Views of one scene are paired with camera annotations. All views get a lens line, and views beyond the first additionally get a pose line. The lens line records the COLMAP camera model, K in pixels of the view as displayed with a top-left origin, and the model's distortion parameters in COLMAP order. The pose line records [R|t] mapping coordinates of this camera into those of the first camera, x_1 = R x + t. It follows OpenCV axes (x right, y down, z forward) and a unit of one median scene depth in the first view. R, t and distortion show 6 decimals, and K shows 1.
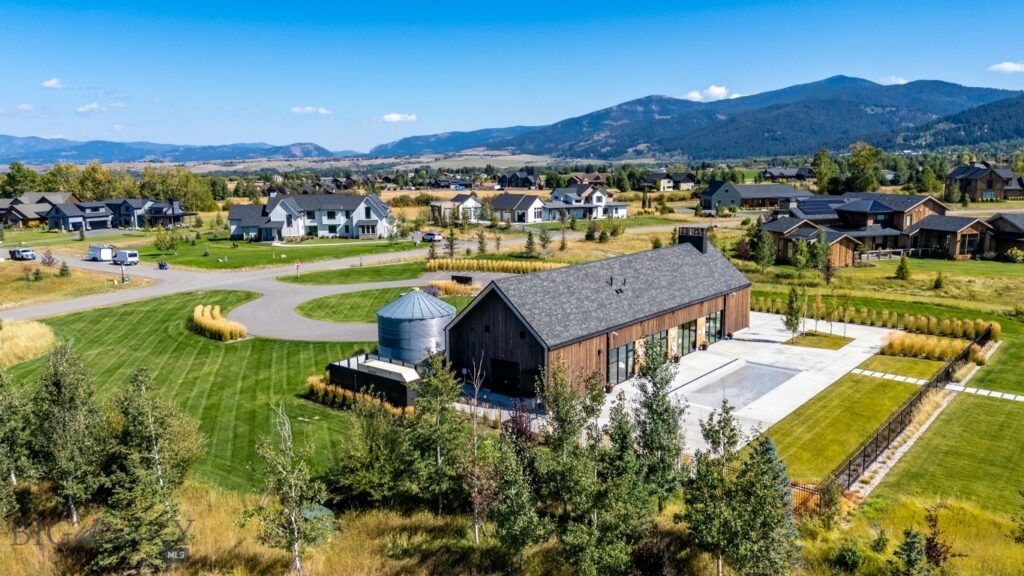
lens RADIAL K [[757.9, 0, 512.0], [0, 757.9, 288.0], [0, 0, 1]] dist [0.073760, -0.003279]
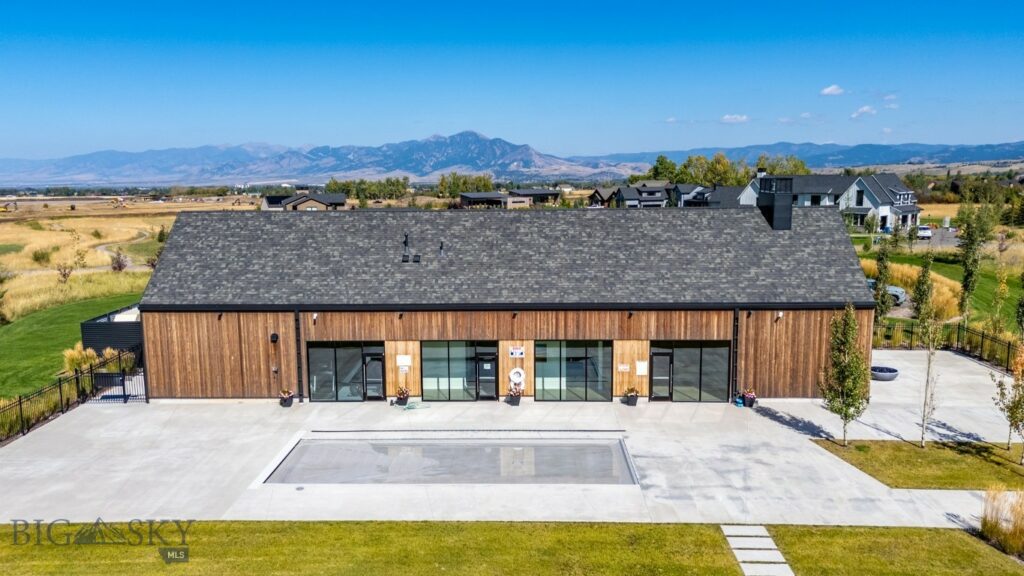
lens RADIAL K [[801.2, 0, 512.0], [0, 801.2, 288.0], [0, 0, 1]] dist [0.056523, -0.005108]
pose [[0.597001, 0.115881, -0.793827, 0.211166], [-0.128850, 0.990517, 0.047691, -0.003805], [0.791826, 0.073813, 0.606270, 0.210570]]
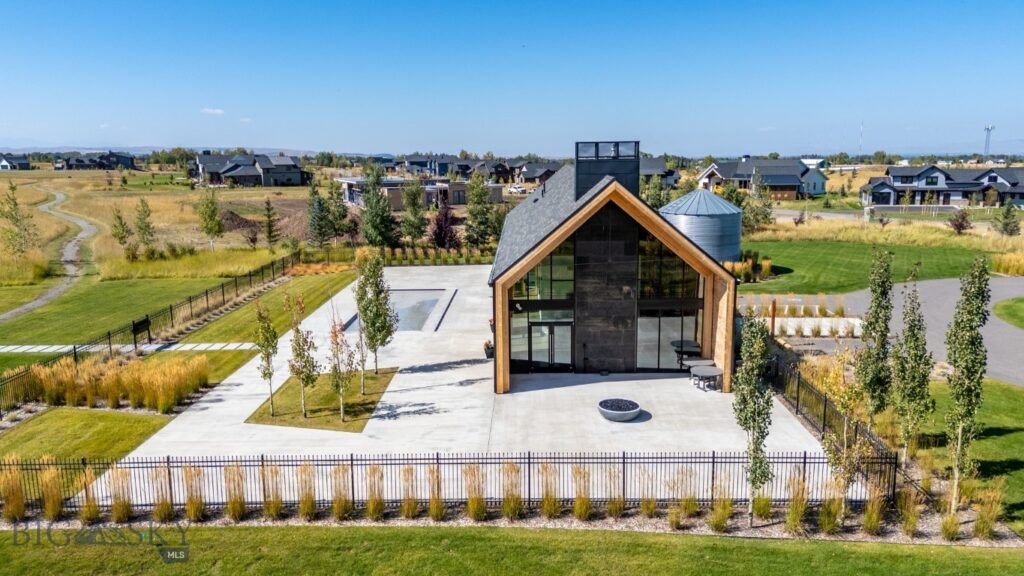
lens RADIAL K [[757.9, 0, 512.0], [0, 757.9, 288.0], [0, 0, 1]] dist [0.073760, -0.003279]
pose [[-0.797585, 0.124666, -0.590184, 0.204038], [-0.082769, 0.946538, 0.311794, -0.048699], [0.597502, 0.297531, -0.744625, 0.496564]]
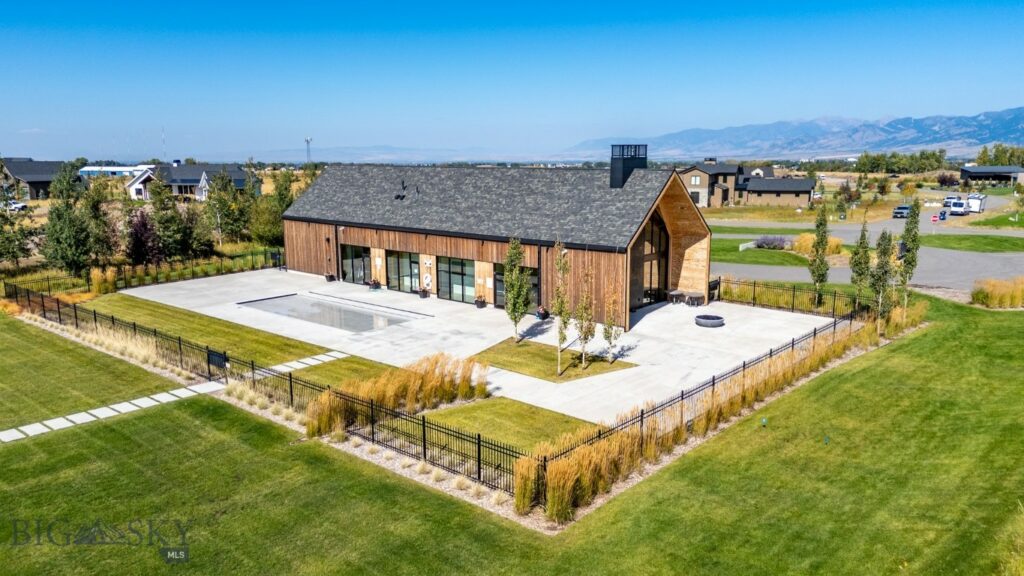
lens RADIAL K [[757.9, 0, 512.0], [0, 757.9, 288.0], [0, 0, 1]] dist [0.073760, -0.003279]
pose [[-0.045806, 0.184055, -0.981848, 0.320897], [-0.162639, 0.968391, 0.189120, -0.025589], [0.985622, 0.168350, -0.014423, 0.356199]]
